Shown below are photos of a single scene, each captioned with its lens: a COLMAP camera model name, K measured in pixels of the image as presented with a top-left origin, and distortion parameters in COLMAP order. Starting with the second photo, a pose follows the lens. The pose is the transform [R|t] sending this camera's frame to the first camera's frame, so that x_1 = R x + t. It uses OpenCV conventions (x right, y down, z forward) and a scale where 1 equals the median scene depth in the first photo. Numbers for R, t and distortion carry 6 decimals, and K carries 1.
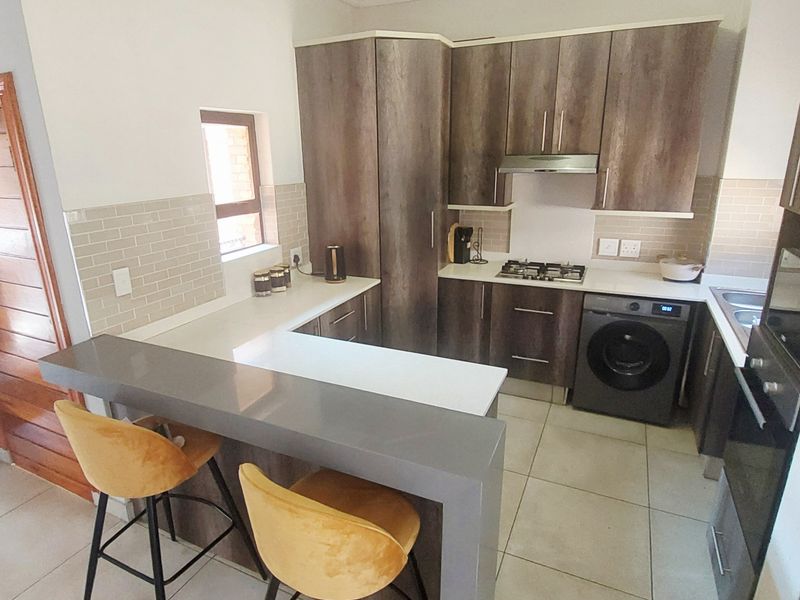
lens RADIAL K [[479.2, 0, 382.2], [0, 479.2, 301.1], [0, 0, 1]] dist [-0.022249, -0.000855]
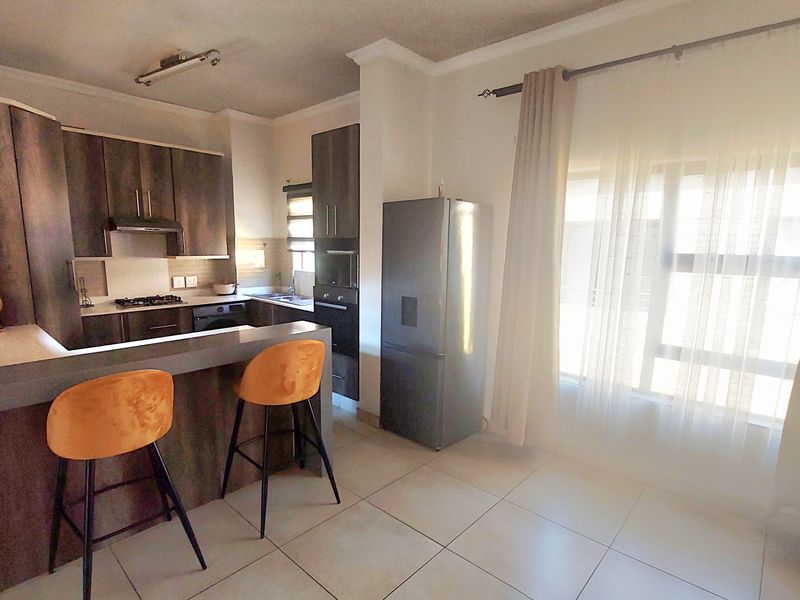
lens RADIAL K [[434.1, 0, 377.9], [0, 434.1, 313.7], [0, 0, 1]] dist [-0.004658, -0.002551]
pose [[0.299217, -0.131686, 0.945054, -0.702002], [0.263427, 0.963339, 0.050830, 0.086308], [-0.917102, 0.233743, 0.322937, -0.006806]]
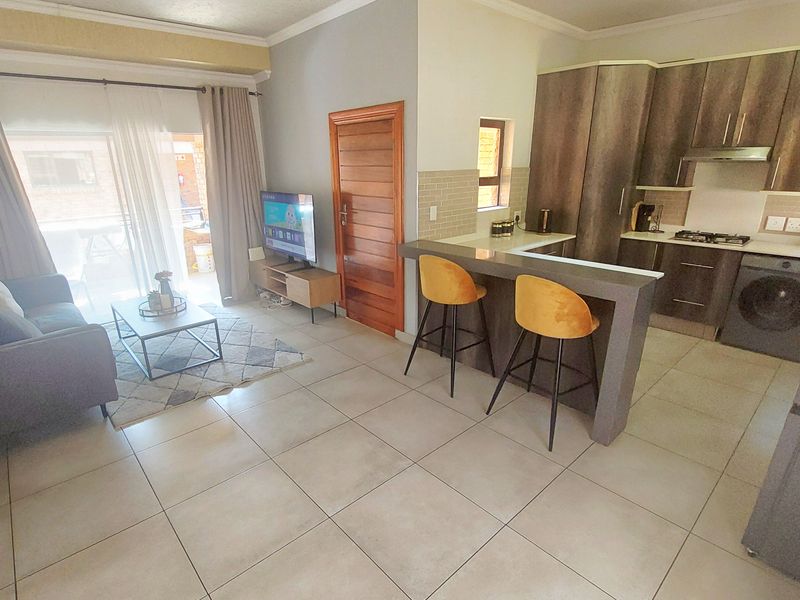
lens RADIAL K [[421.5, 0, 382.6], [0, 421.5, 310.9], [0, 0, 1]] dist [-0.002025, -0.013052]
pose [[0.923070, 0.132922, -0.360935, -0.056317], [-0.115690, 0.990883, 0.069042, 0.169082], [0.366822, -0.021974, 0.930032, -0.424116]]
